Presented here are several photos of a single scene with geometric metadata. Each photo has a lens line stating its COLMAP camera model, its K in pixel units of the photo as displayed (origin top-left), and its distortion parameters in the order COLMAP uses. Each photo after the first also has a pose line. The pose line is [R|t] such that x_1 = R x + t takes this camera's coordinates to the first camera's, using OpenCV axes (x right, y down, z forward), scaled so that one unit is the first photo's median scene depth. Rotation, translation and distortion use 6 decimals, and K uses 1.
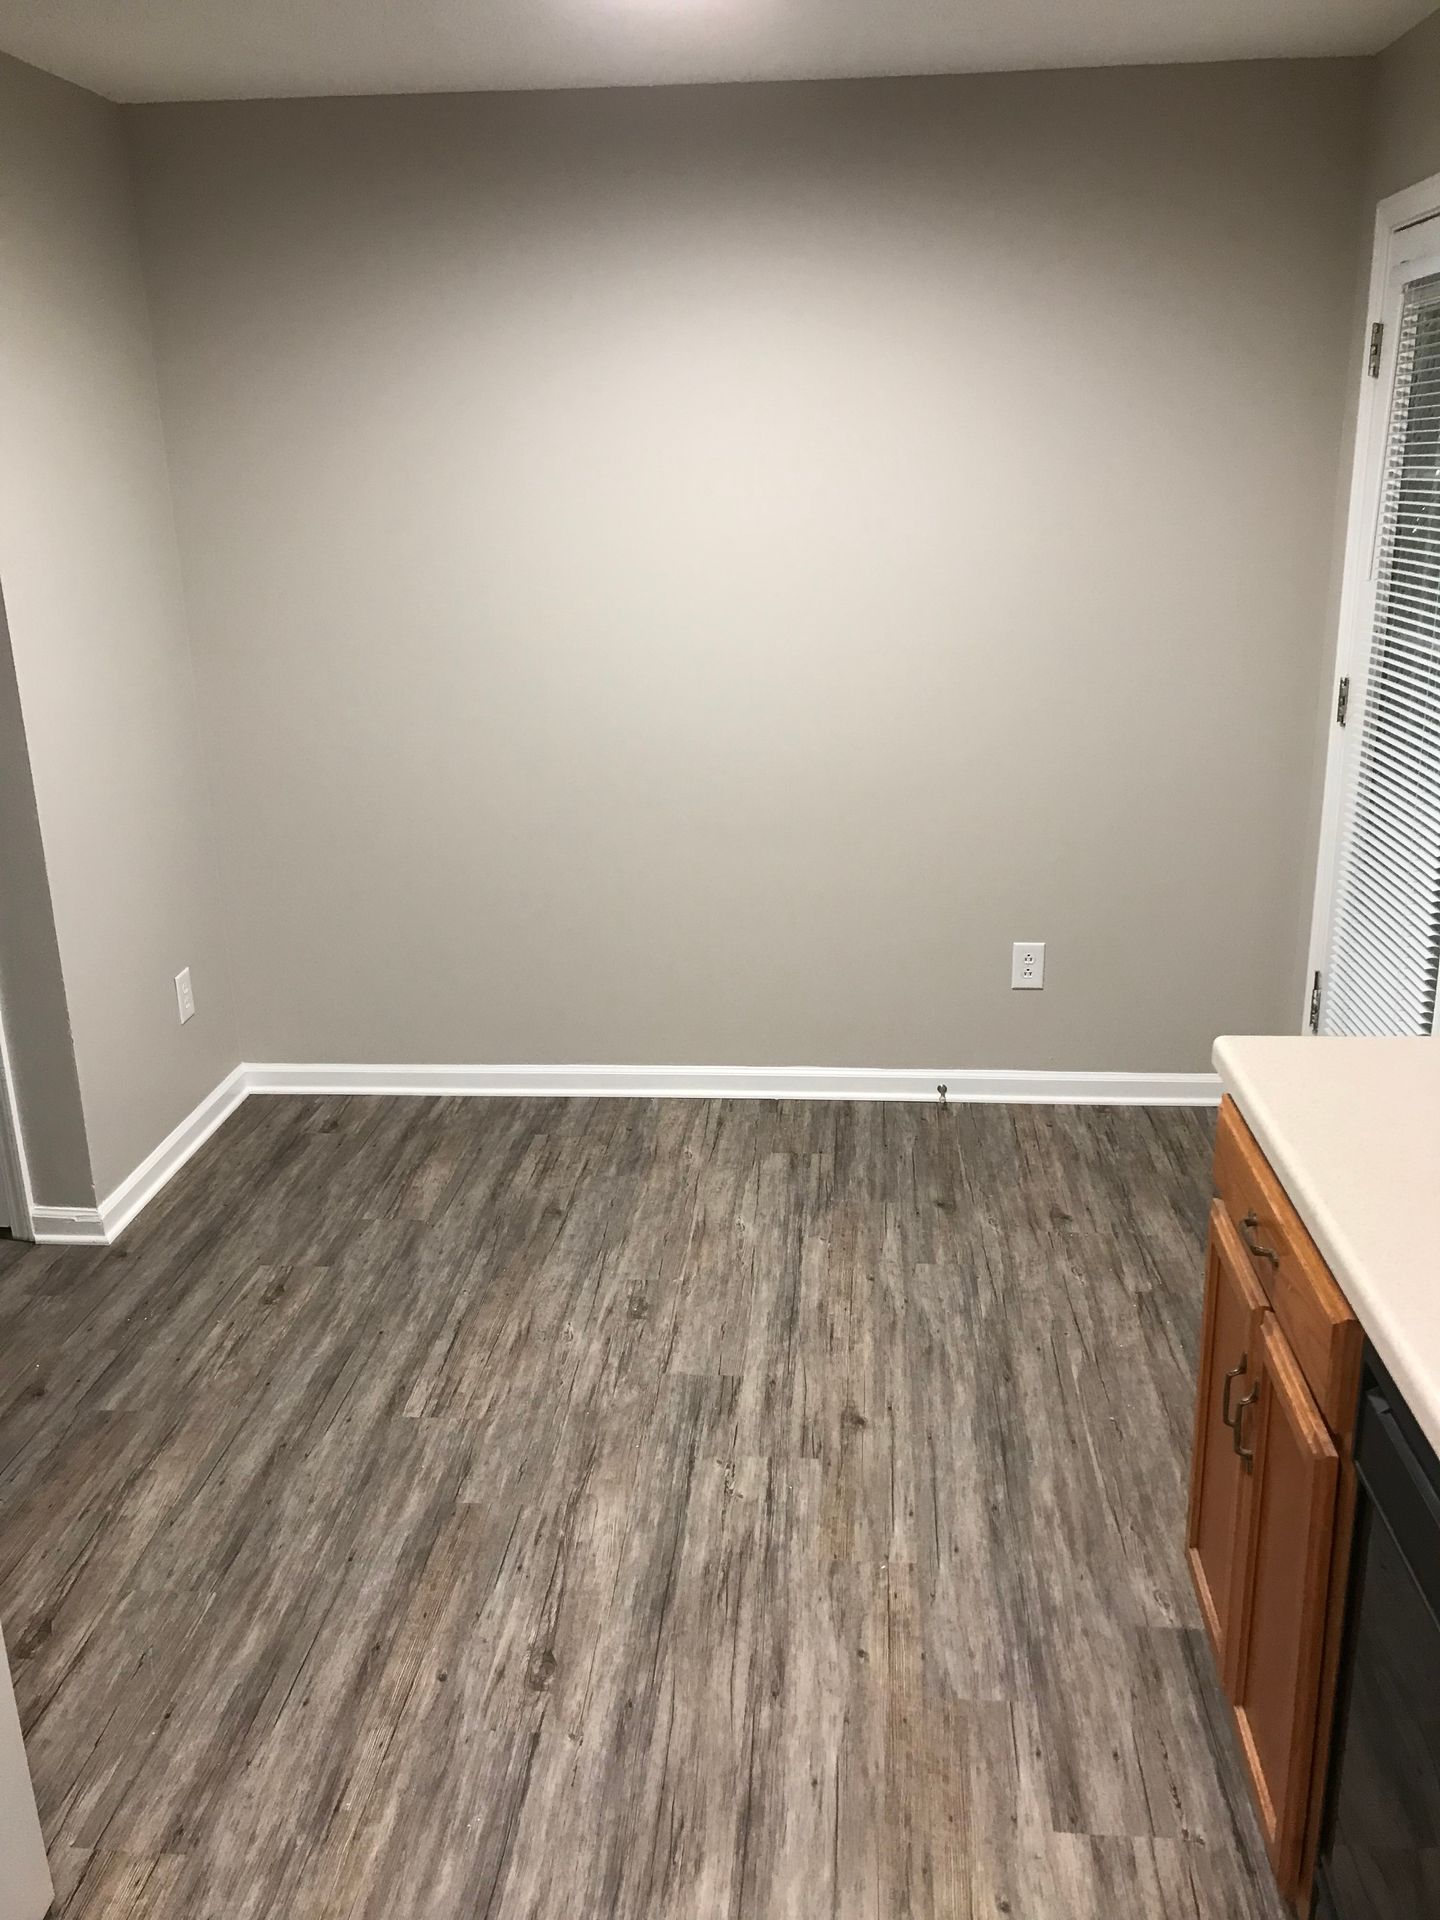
lens RADIAL K [[1600.3, 0, 711.0], [0, 1600.3, 941.6], [0, 0, 1]] dist [0.003767, 0.013864]
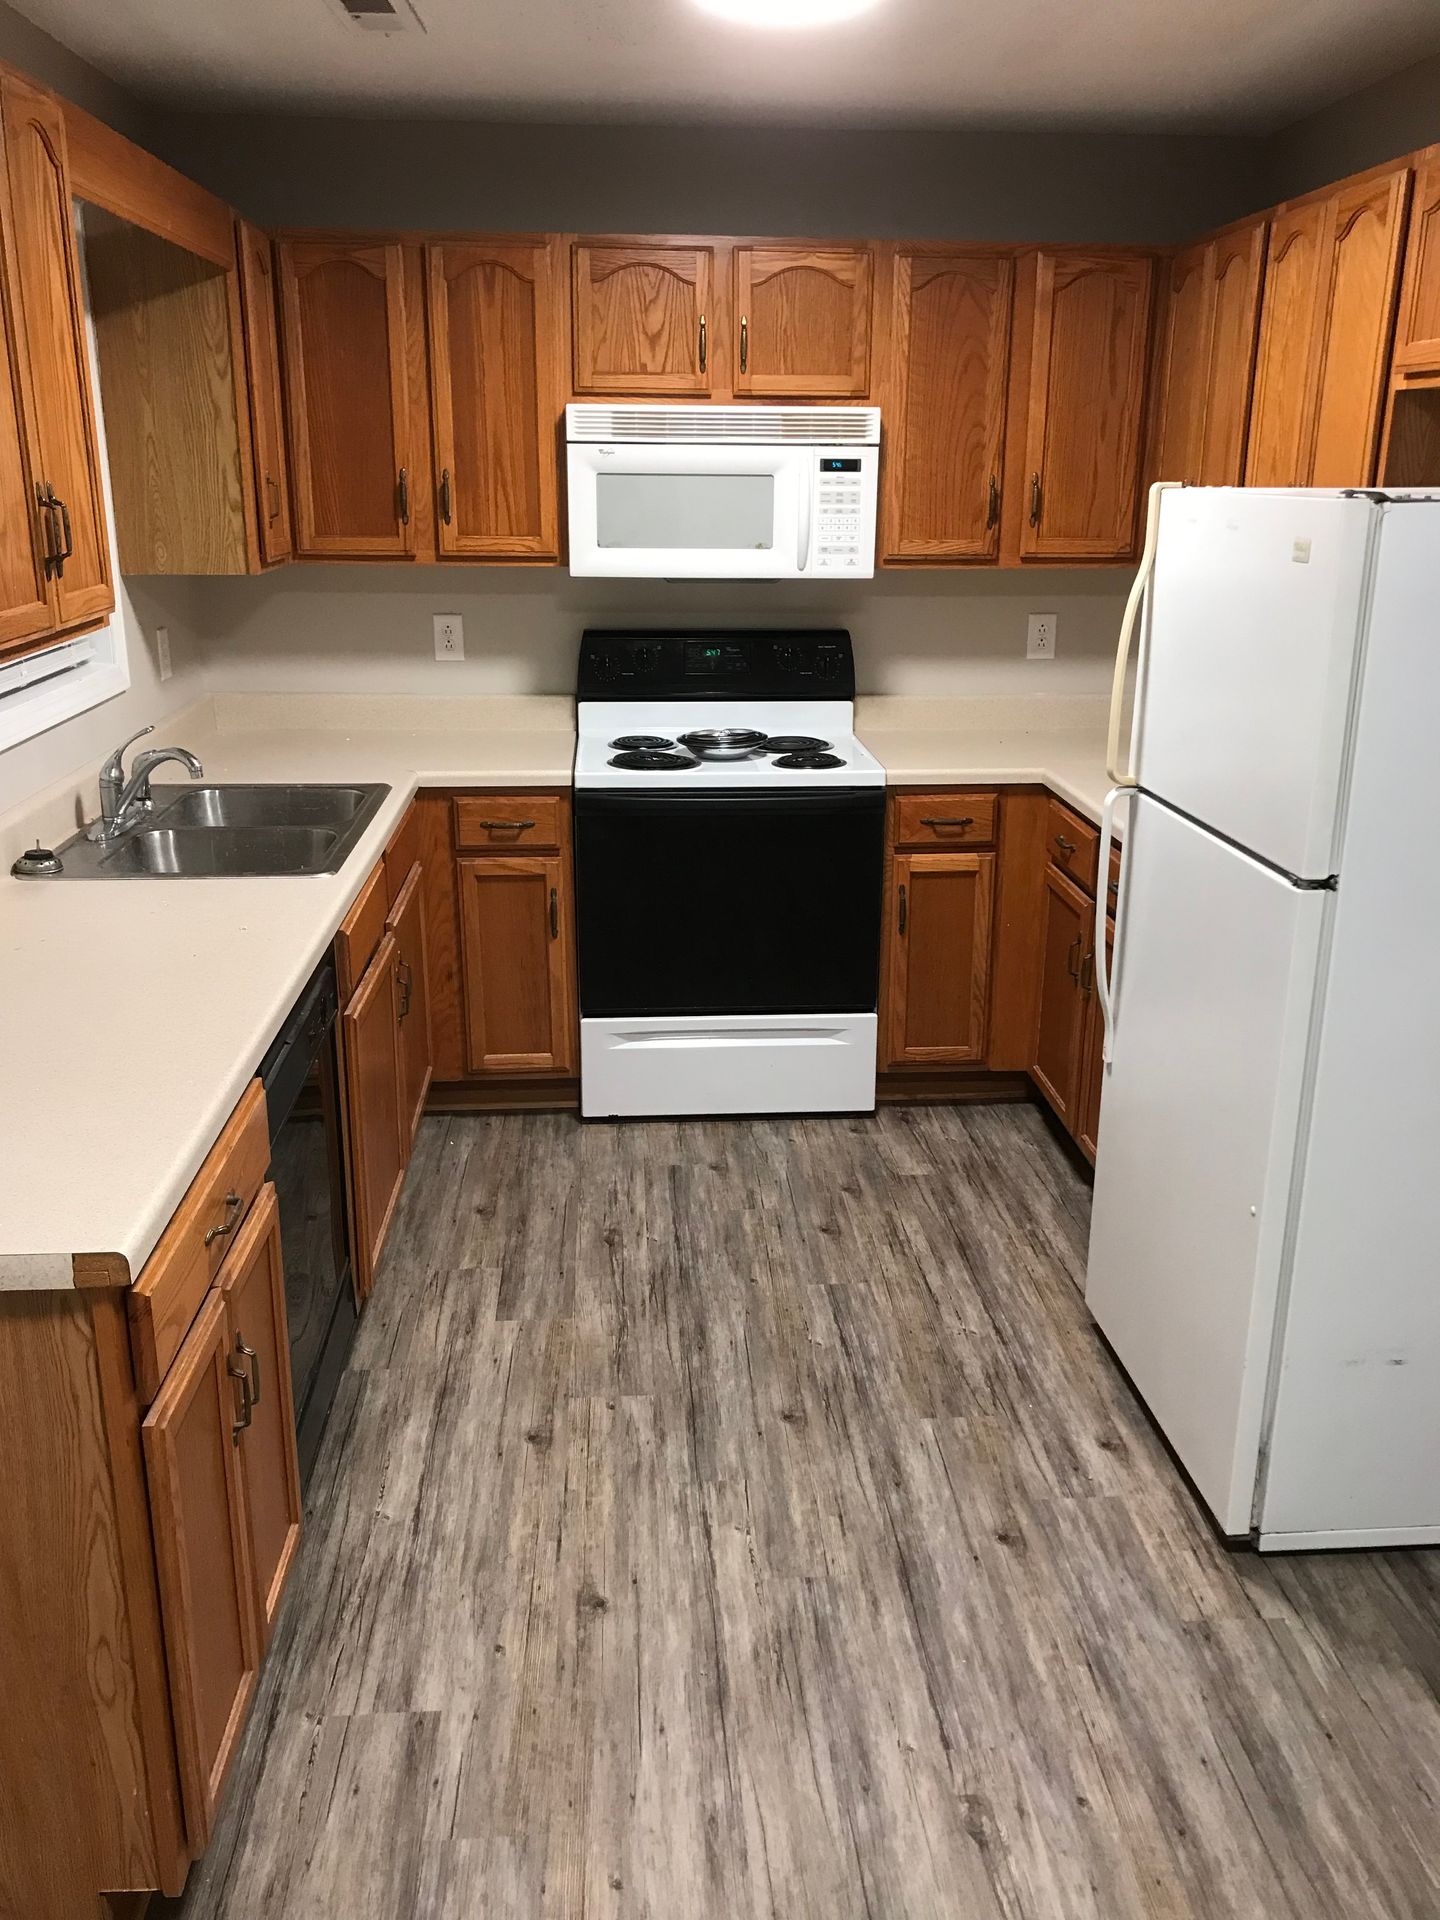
lens RADIAL K [[1600.3, 0, 713.2], [0, 1600.3, 976.5], [0, 0, 1]] dist [0.003767, 0.013864]
pose [[-0.988663, 0.057629, -0.138651, 0.145748], [-0.032325, 0.820069, 0.571351, -0.462045], [0.146630, 0.569355, -0.808909, 1.548518]]
